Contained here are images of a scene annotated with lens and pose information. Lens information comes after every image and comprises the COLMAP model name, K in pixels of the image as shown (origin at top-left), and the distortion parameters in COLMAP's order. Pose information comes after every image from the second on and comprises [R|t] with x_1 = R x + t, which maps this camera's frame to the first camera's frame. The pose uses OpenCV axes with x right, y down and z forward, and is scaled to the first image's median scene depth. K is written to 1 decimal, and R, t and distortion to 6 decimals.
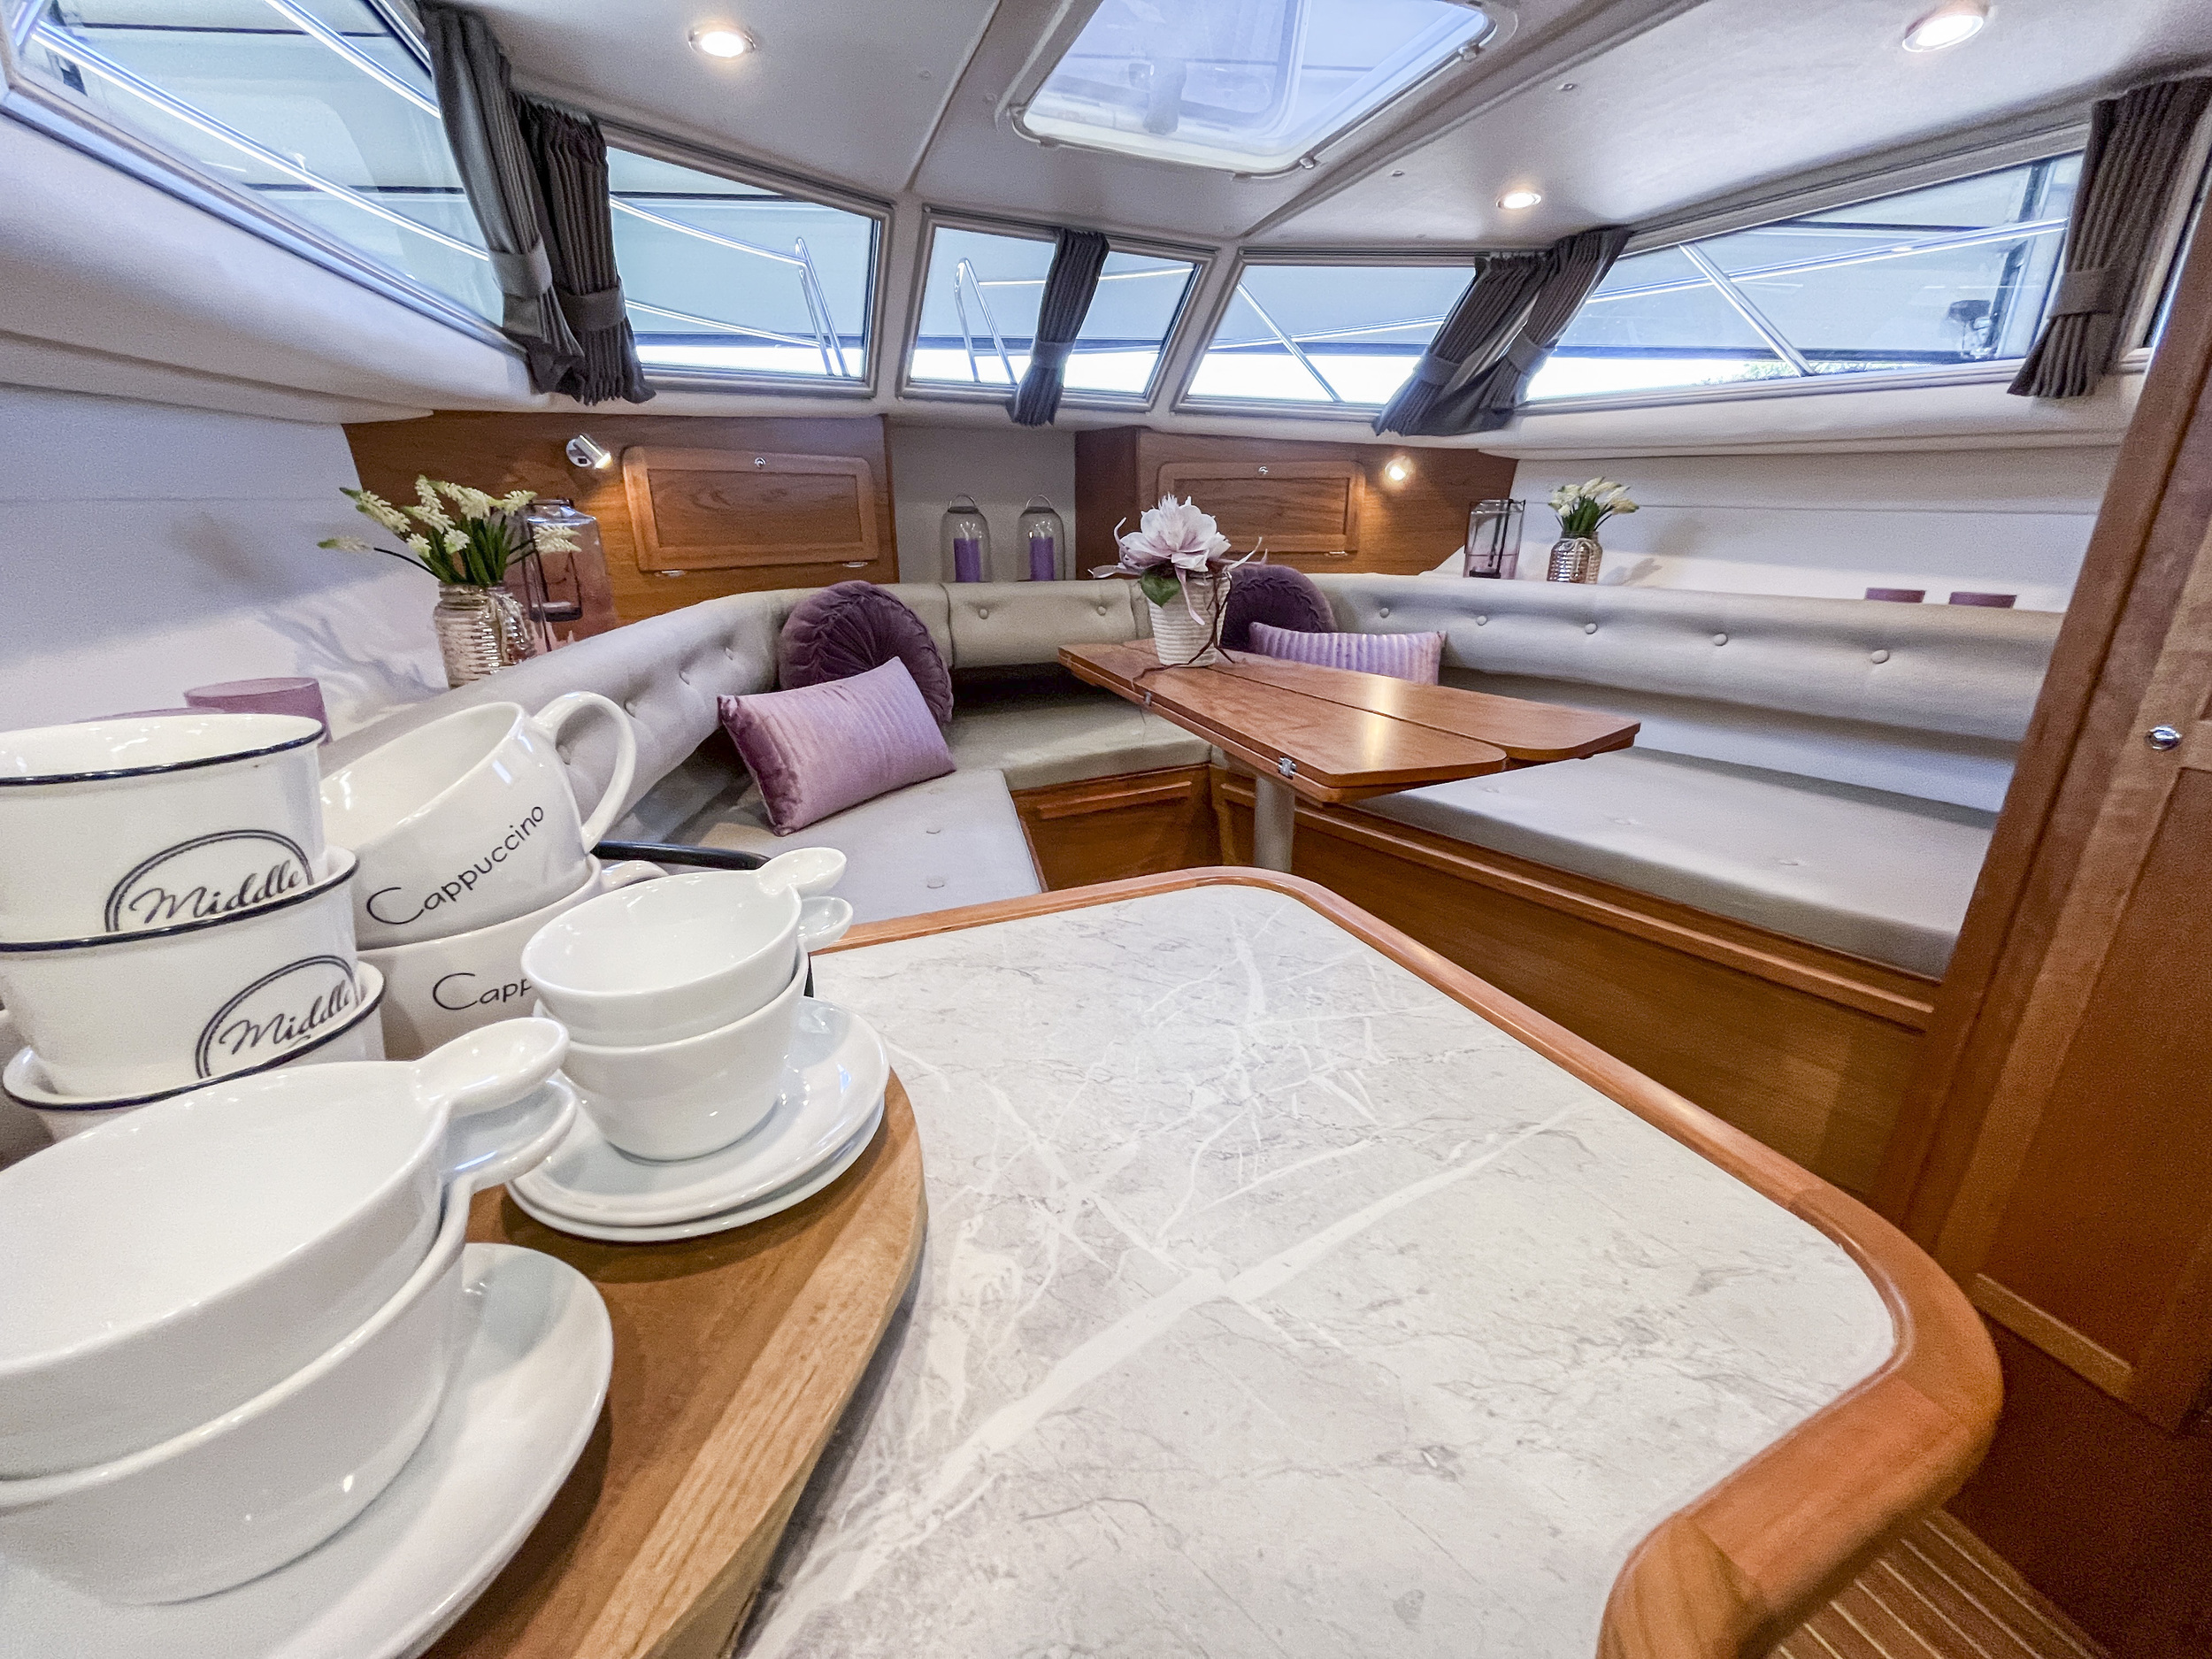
lens RADIAL K [[898.0, 0, 1115.4], [0, 898.0, 831.1], [0, 0, 1]] dist [-0.002826, -0.000134]
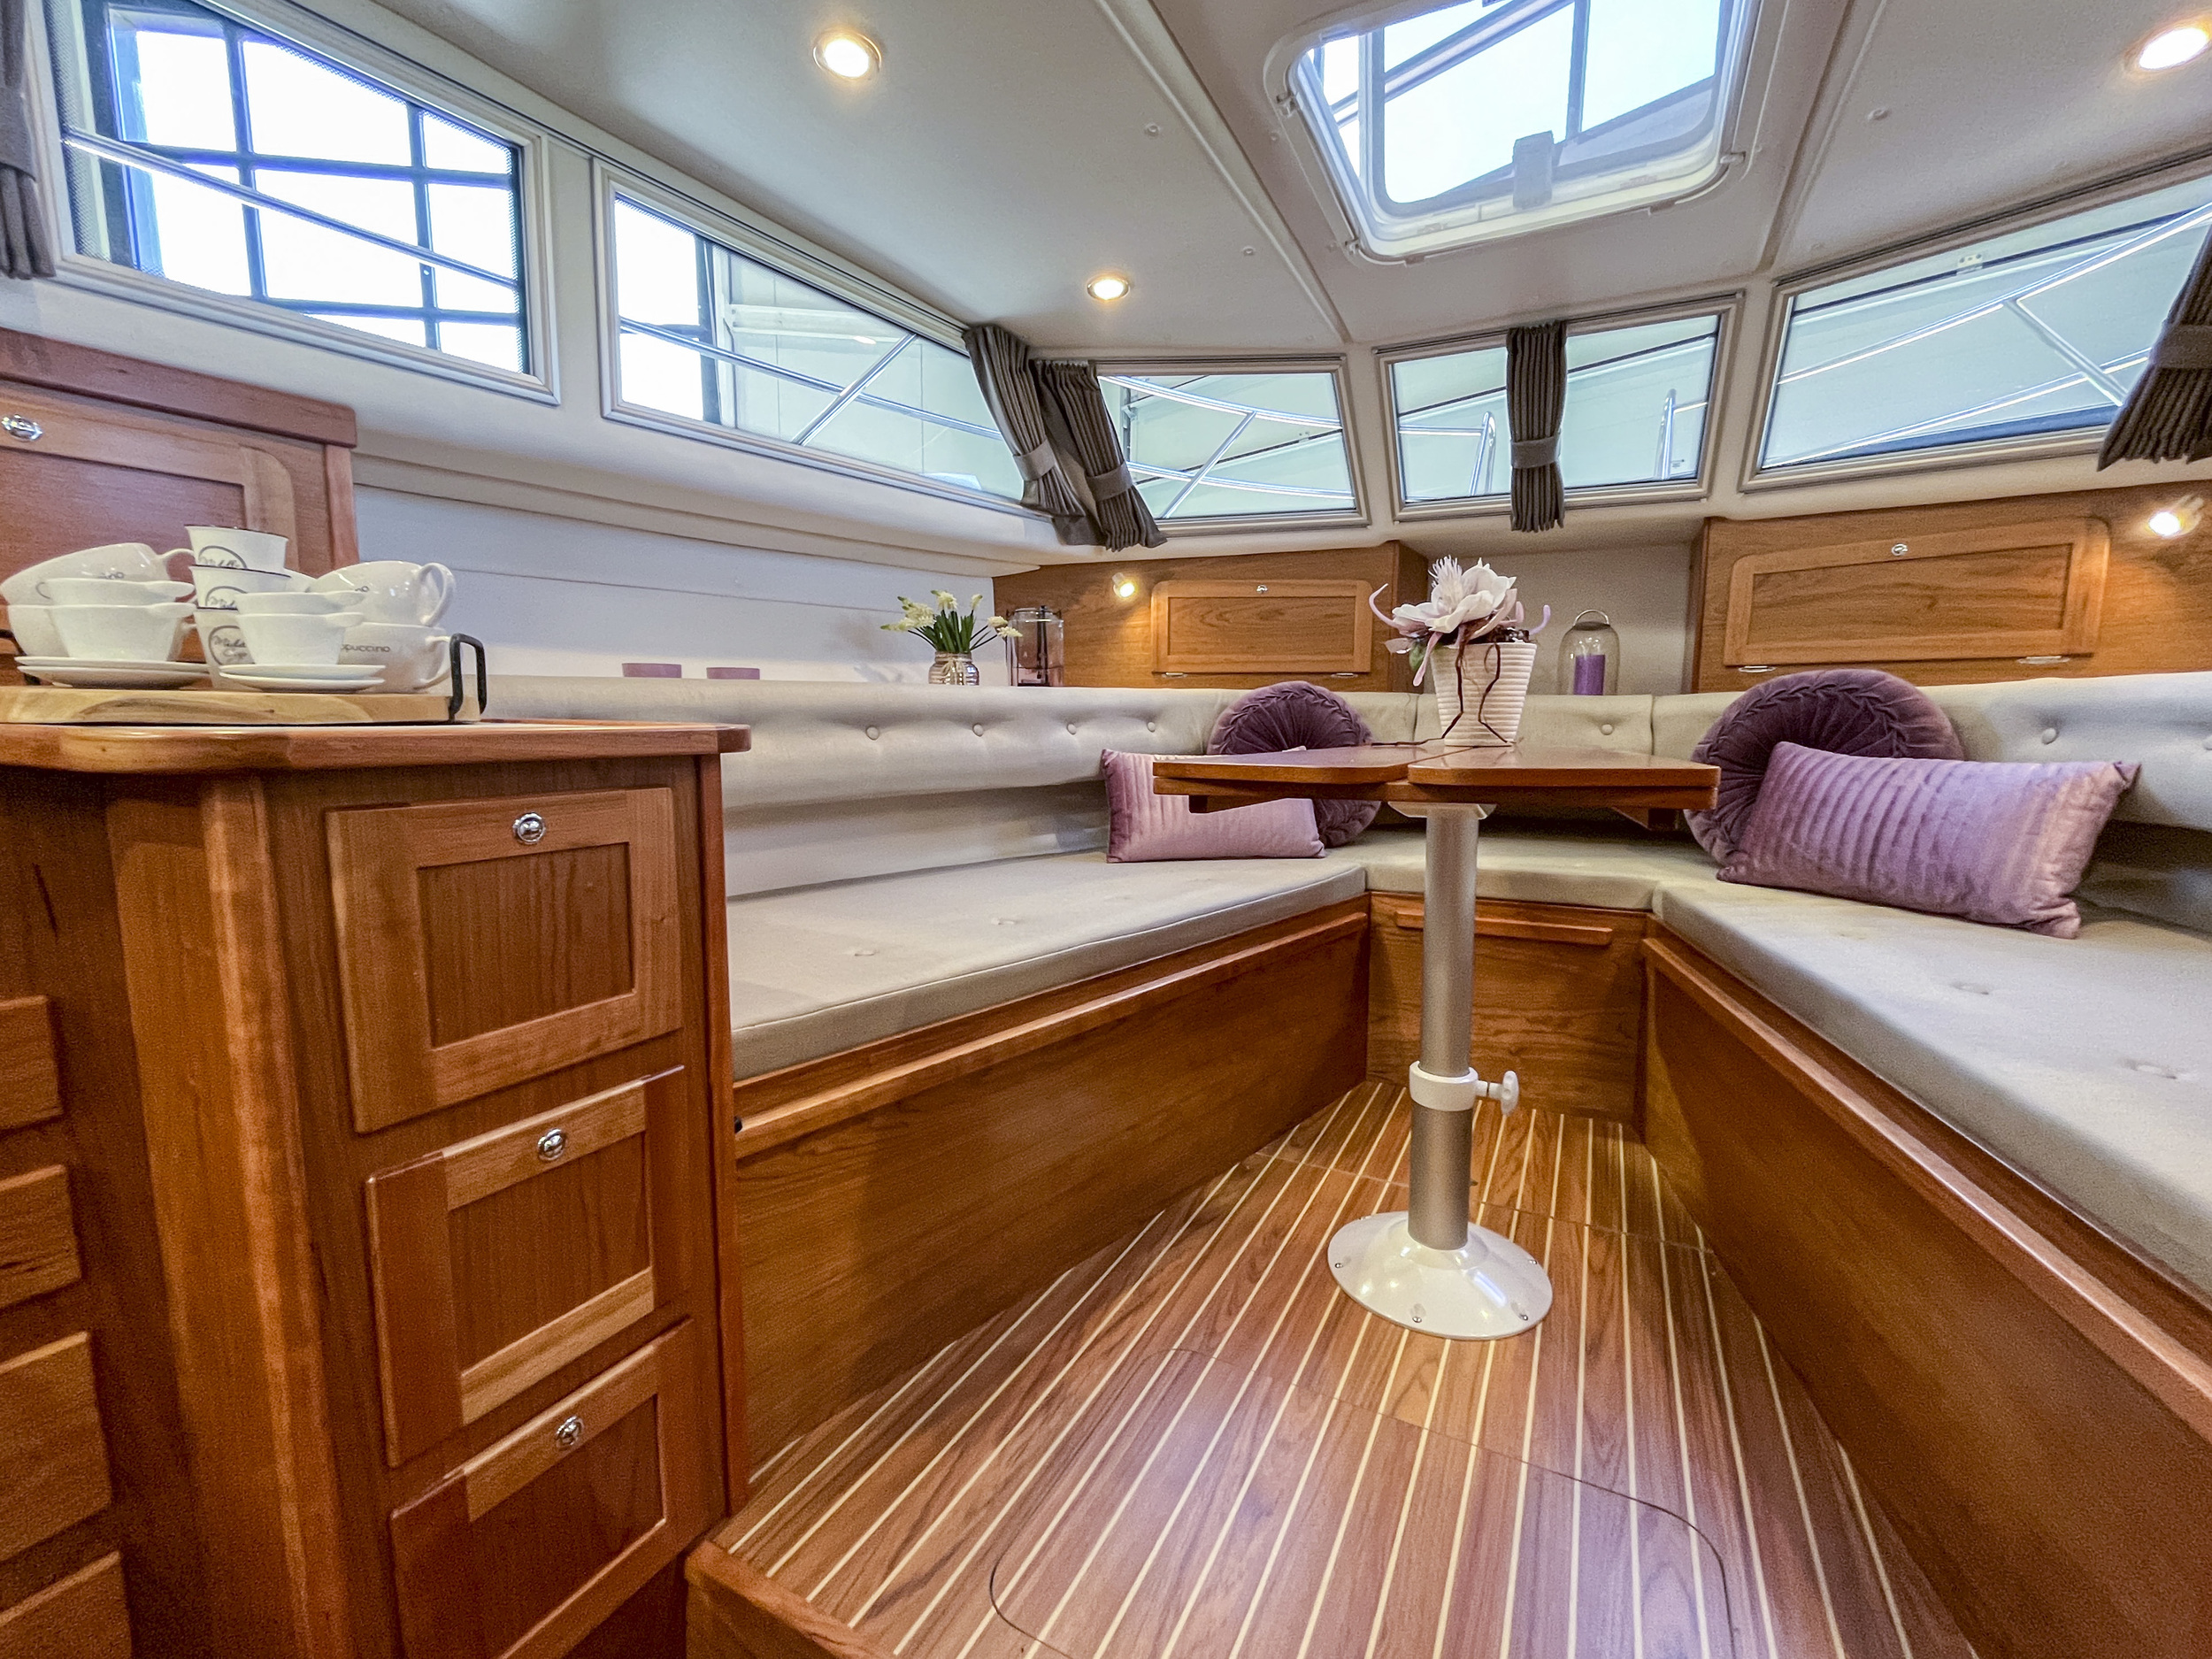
lens RADIAL K [[932.3, 0, 1114.8], [0, 932.3, 828.1], [0, 0, 1]] dist [-0.000247, -0.000155]
pose [[0.608799, 0.105475, -0.786282, 0.486964], [-0.269619, 0.959636, -0.080030, 0.046284], [0.746103, 0.260719, 0.612663, 0.175047]]
